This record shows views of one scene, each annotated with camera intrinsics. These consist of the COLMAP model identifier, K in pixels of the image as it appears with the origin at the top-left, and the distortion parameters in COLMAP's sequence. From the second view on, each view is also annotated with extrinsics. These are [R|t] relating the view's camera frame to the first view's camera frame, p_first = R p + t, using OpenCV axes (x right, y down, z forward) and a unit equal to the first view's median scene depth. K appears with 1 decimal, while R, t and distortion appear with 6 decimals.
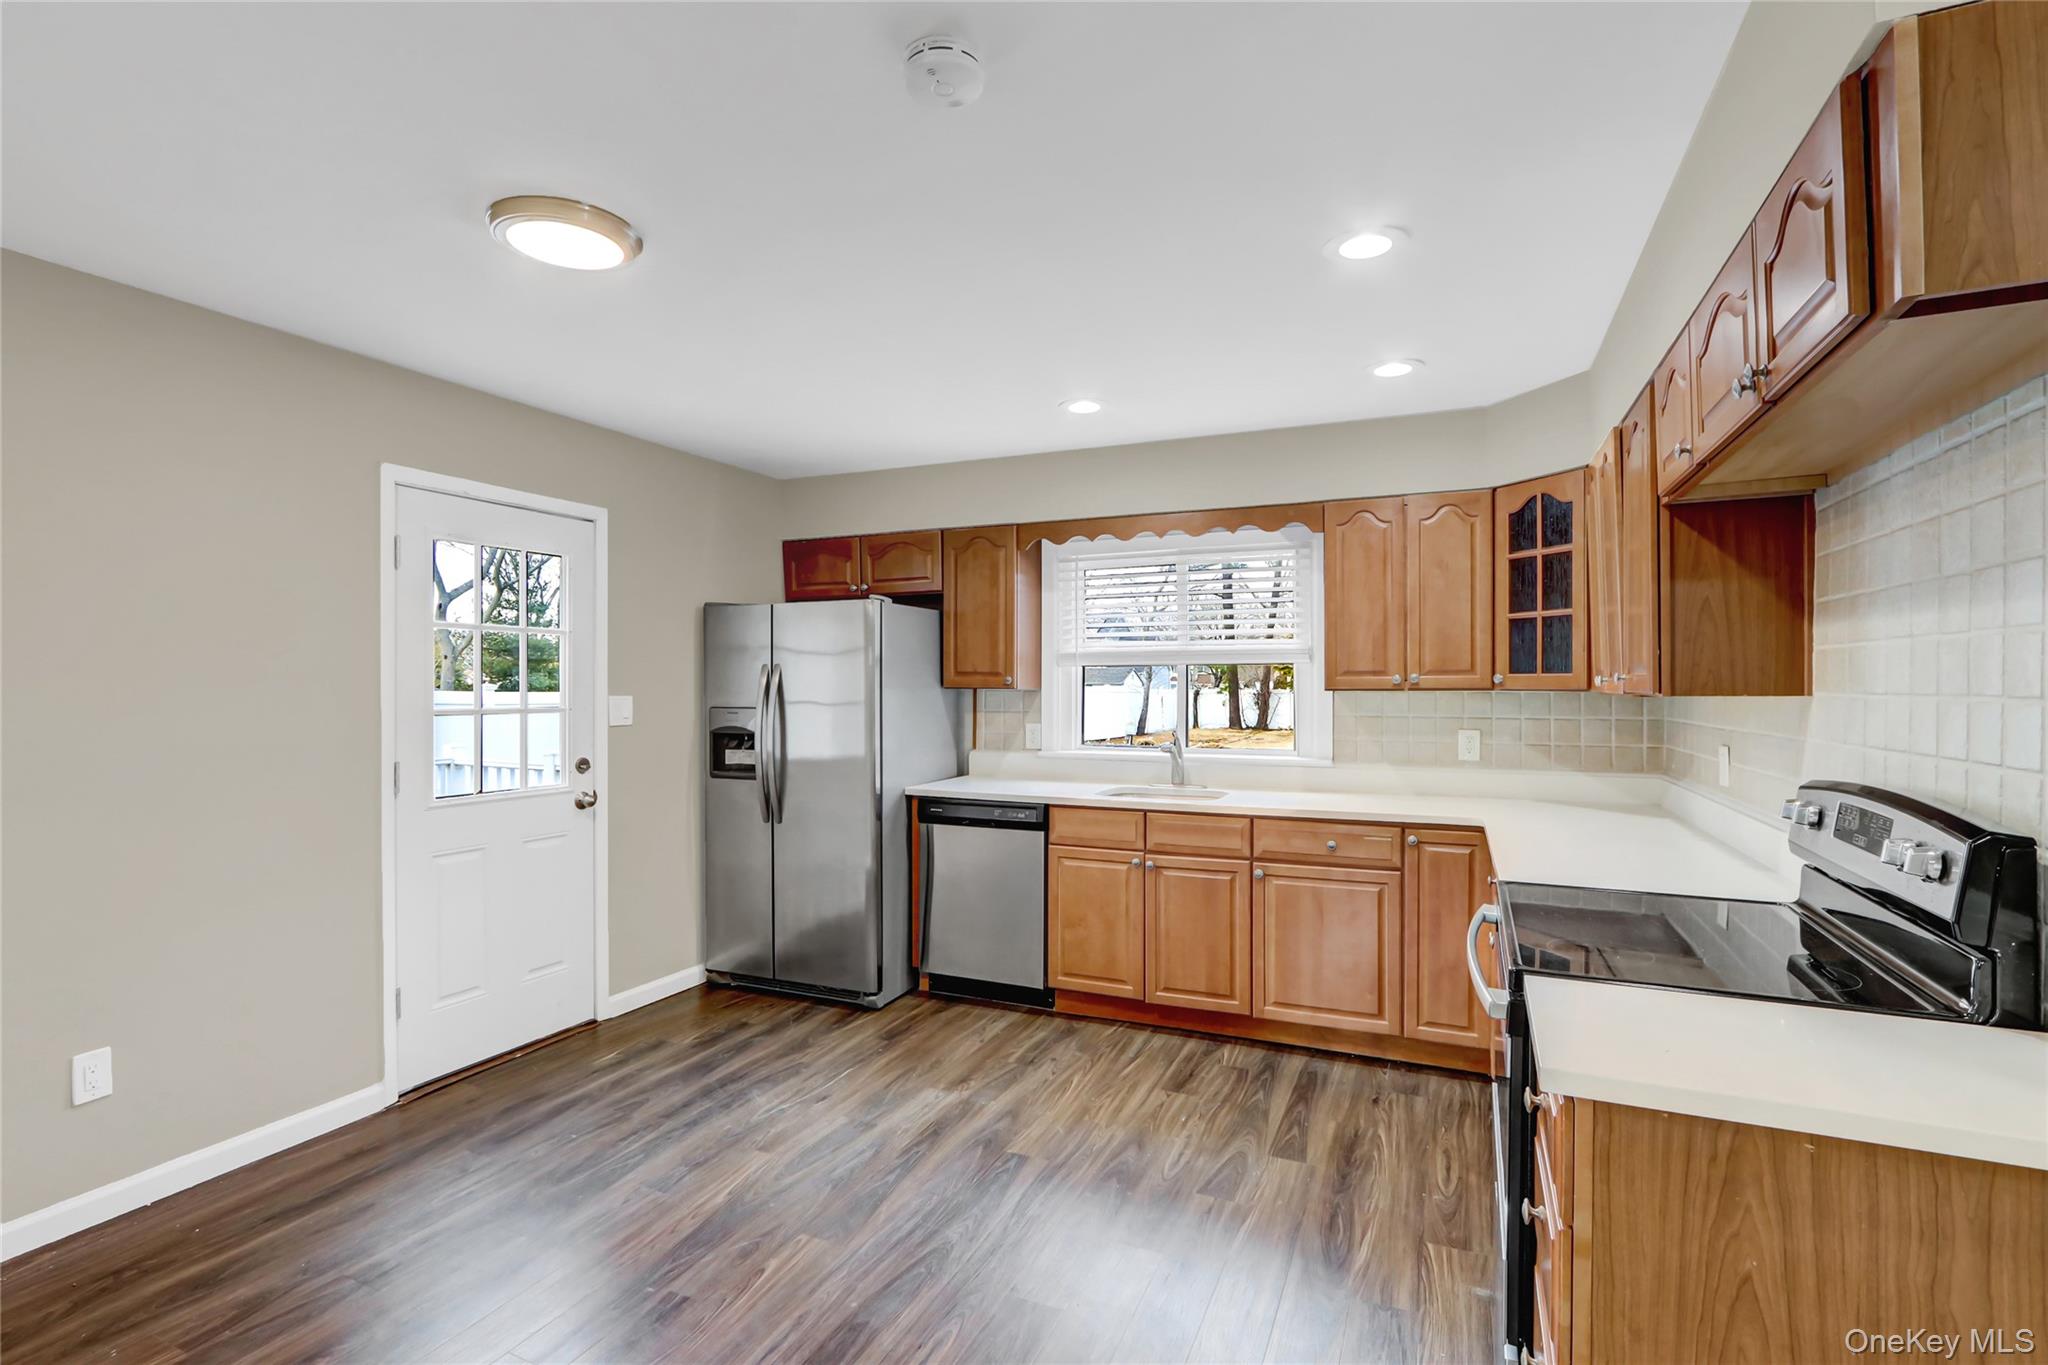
lens RADIAL K [[984.9, 0, 1030.5], [0, 984.9, 679.2], [0, 0, 1]] dist [-0.020246, 0.000563]
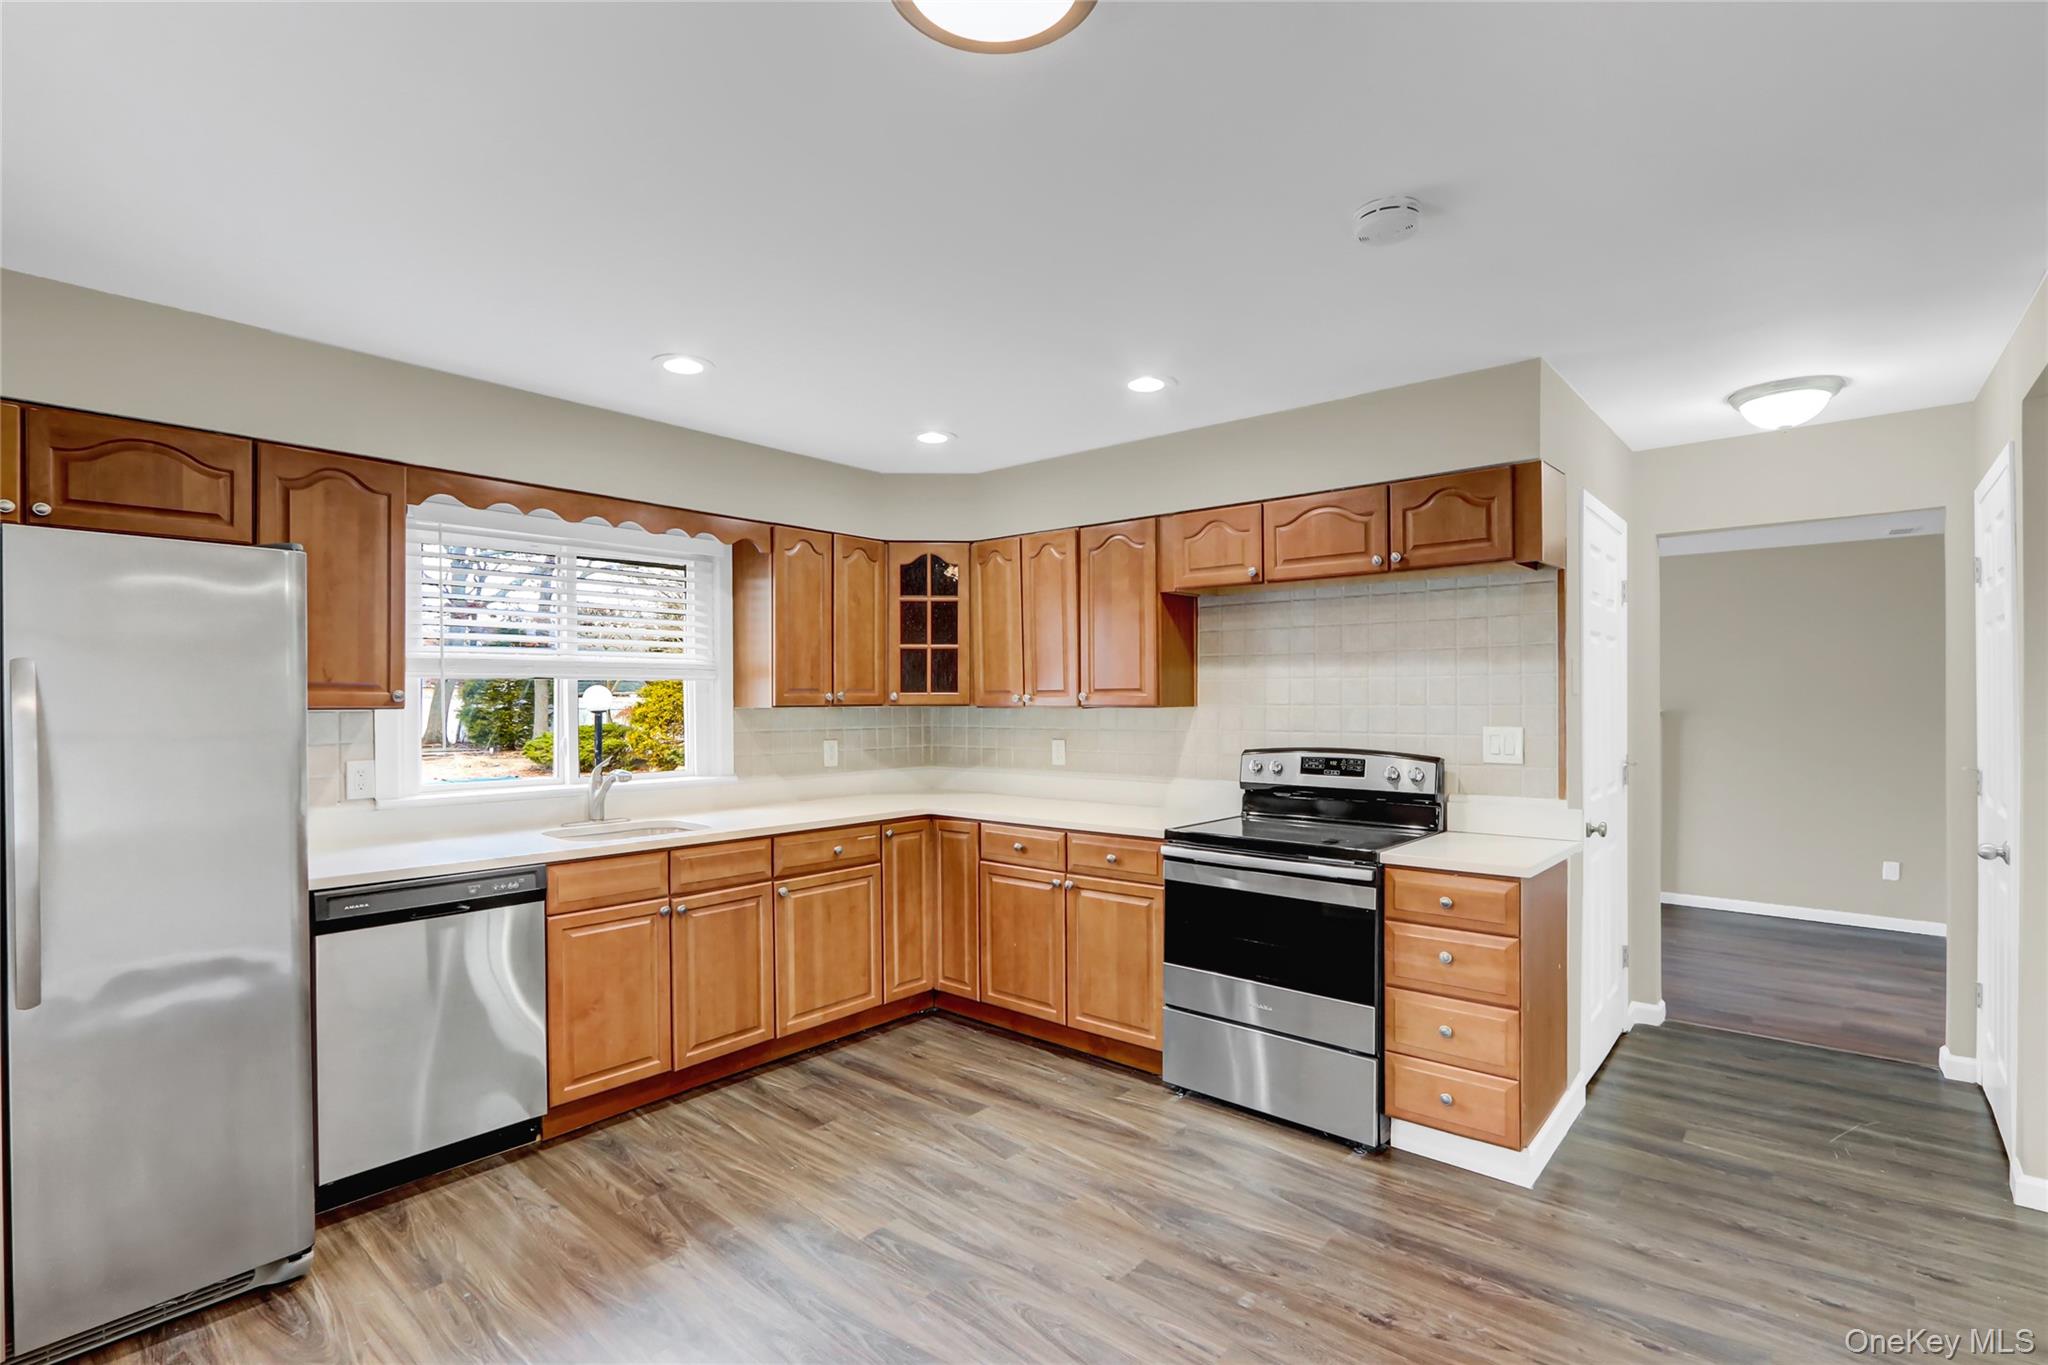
lens RADIAL K [[964.4, 0, 1024.0], [0, 964.4, 693.8], [0, 0, 1]] dist [-0.016383, 0.000552]
pose [[0.267477, 0.005208, 0.963550, -0.631715], [-0.002741, 0.999985, -0.004644, 0.001584], [-0.963560, -0.001399, 0.267487, 0.496065]]
